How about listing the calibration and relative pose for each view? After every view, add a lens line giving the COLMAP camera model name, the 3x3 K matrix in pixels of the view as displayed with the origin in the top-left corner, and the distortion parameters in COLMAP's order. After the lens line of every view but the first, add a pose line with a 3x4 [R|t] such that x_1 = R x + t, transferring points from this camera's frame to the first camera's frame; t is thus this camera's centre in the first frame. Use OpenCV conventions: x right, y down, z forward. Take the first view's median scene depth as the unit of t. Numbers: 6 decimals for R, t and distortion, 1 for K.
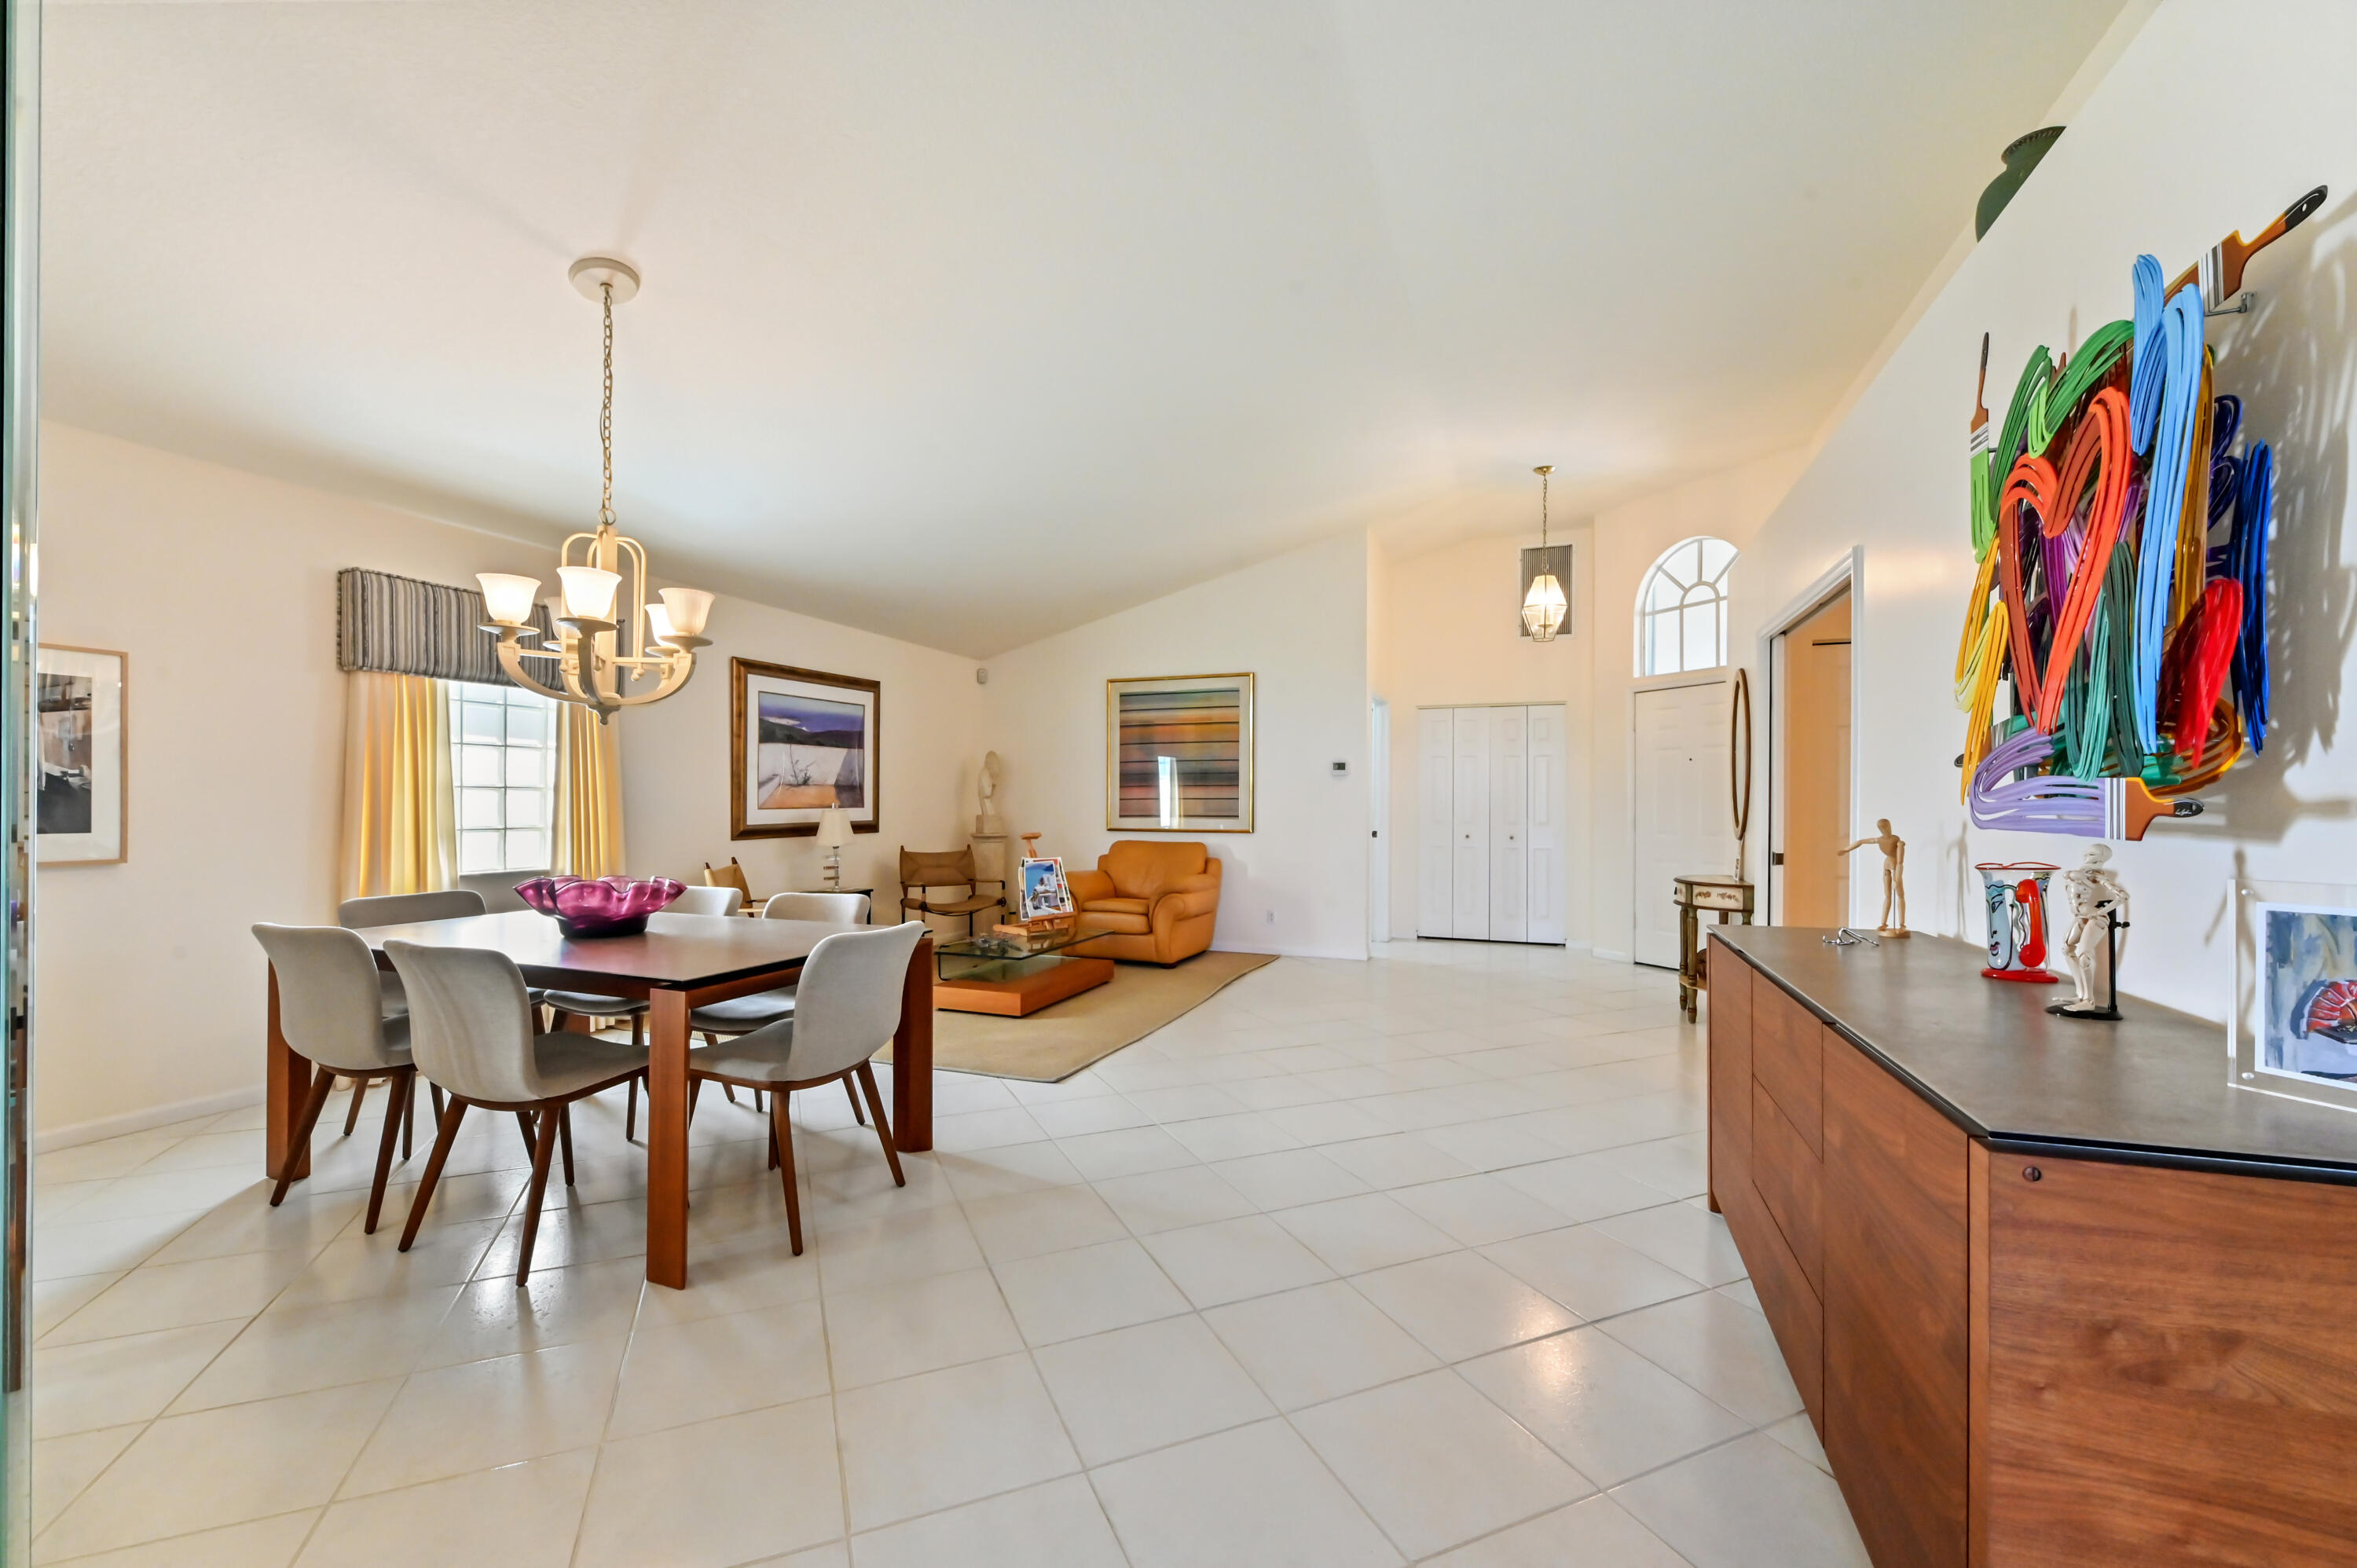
lens RADIAL K [[937.4, 0, 1177.1], [0, 937.4, 801.2], [0, 0, 1]] dist [-0.001104, -0.000135]
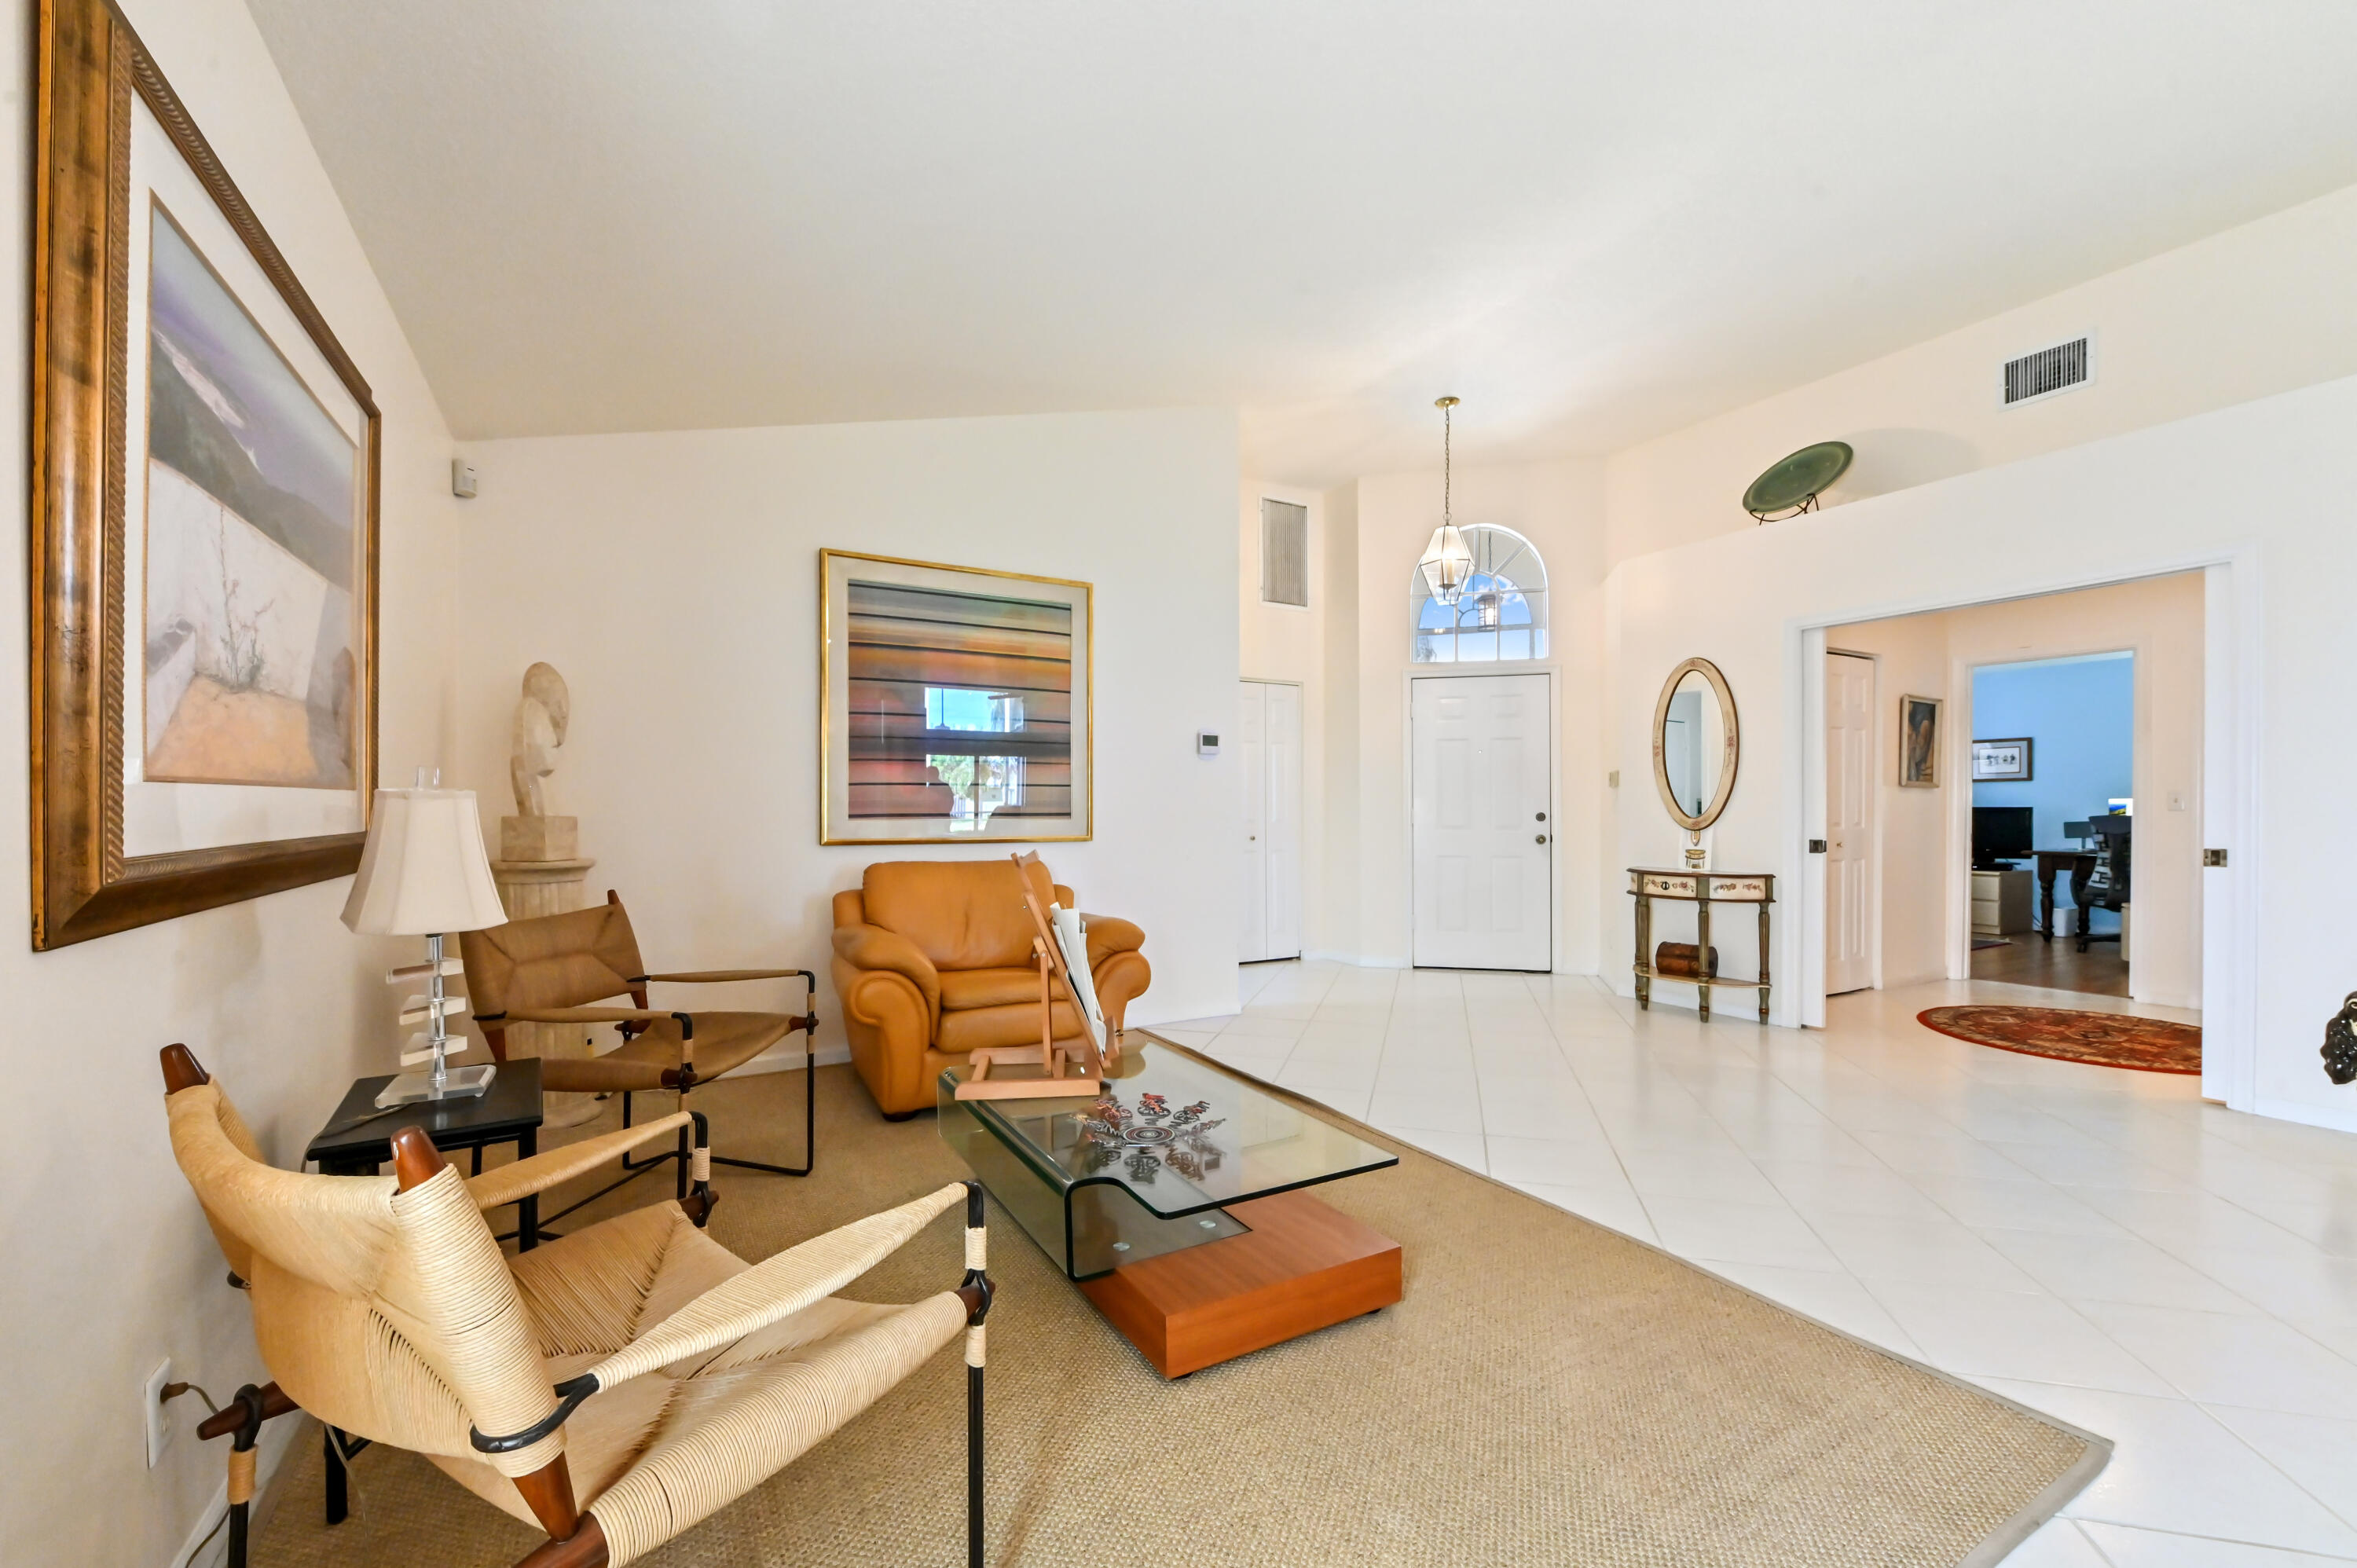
lens RADIAL K [[937.4, 0, 1177.1], [0, 937.4, 801.2], [0, 0, 1]] dist [-0.001104, -0.000135]
pose [[0.617740, 0.001509, 0.786381, -0.407512], [0.004942, 0.999971, -0.005801, 0.012796], [-0.786367, 0.007469, 0.617715, 0.605446]]
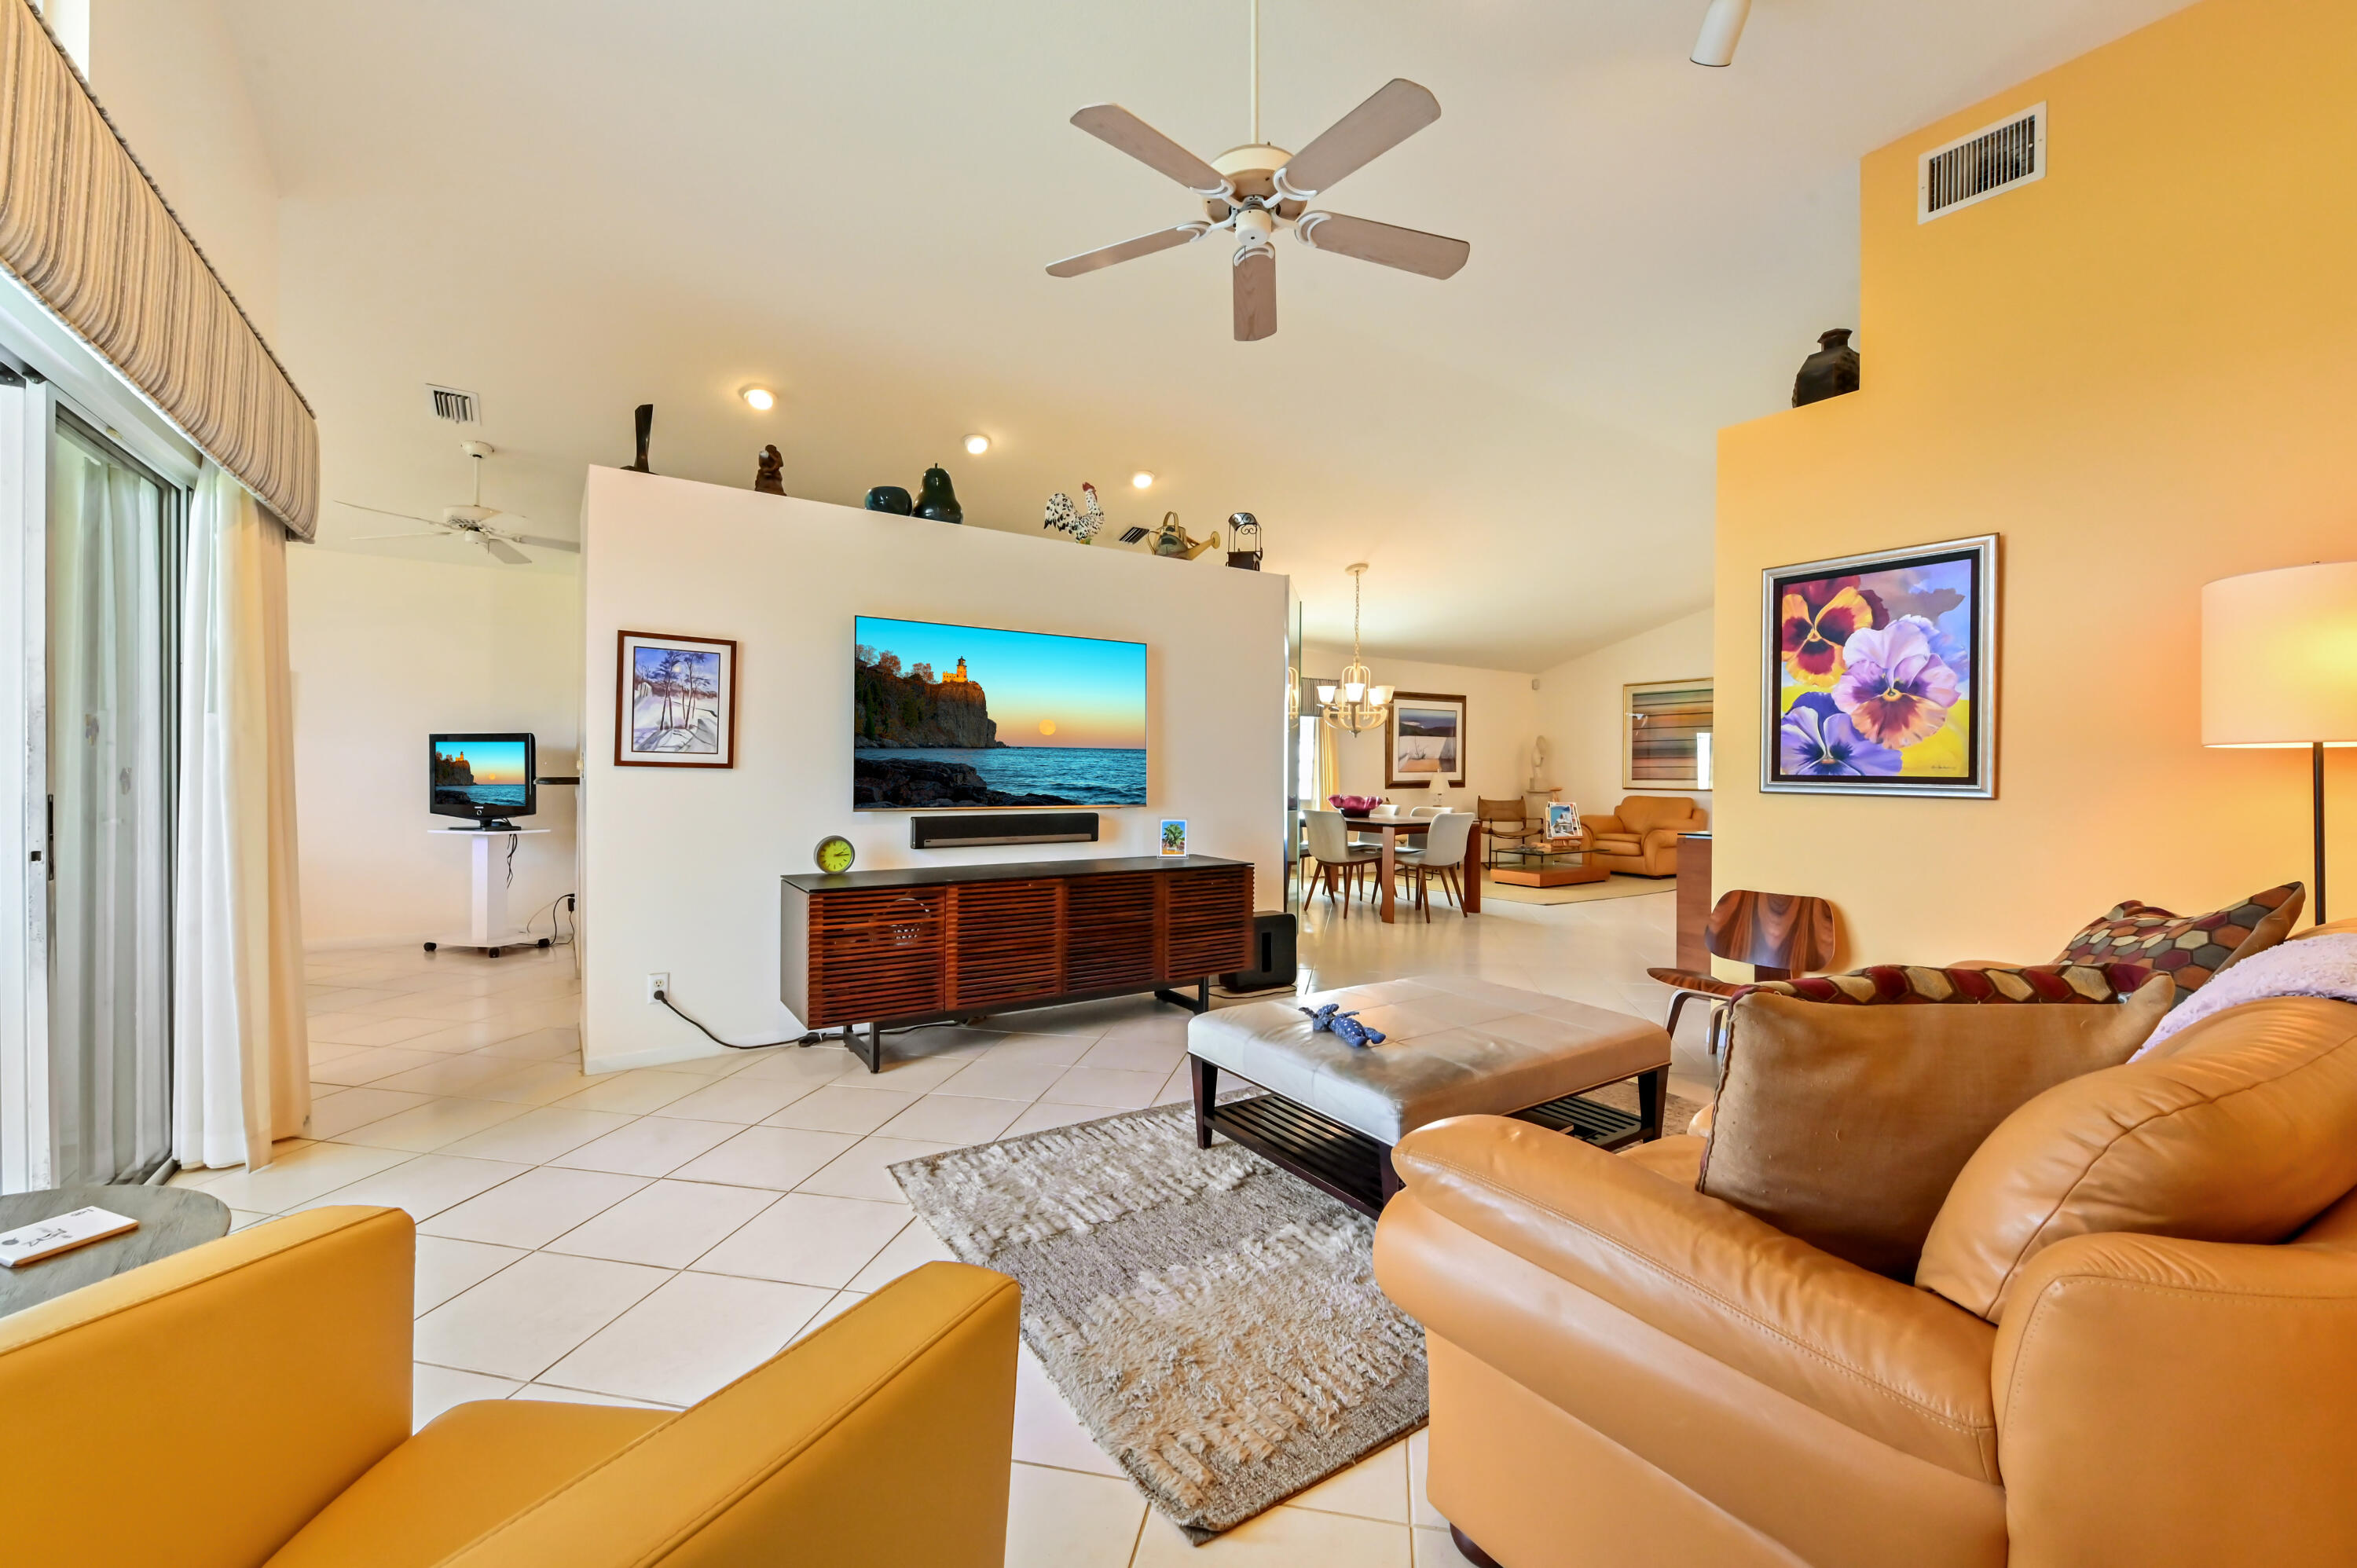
lens RADIAL K [[930.2, 0, 1189.5], [0, 930.2, 768.4], [0, 0, 1]] dist [0.007216, -0.000020]
pose [[0.820652, 0.000673, -0.571428, 0.224623], [-0.002648, 0.999993, -0.002626, 0.005794], [0.571422, 0.003668, 0.820648, -0.634622]]
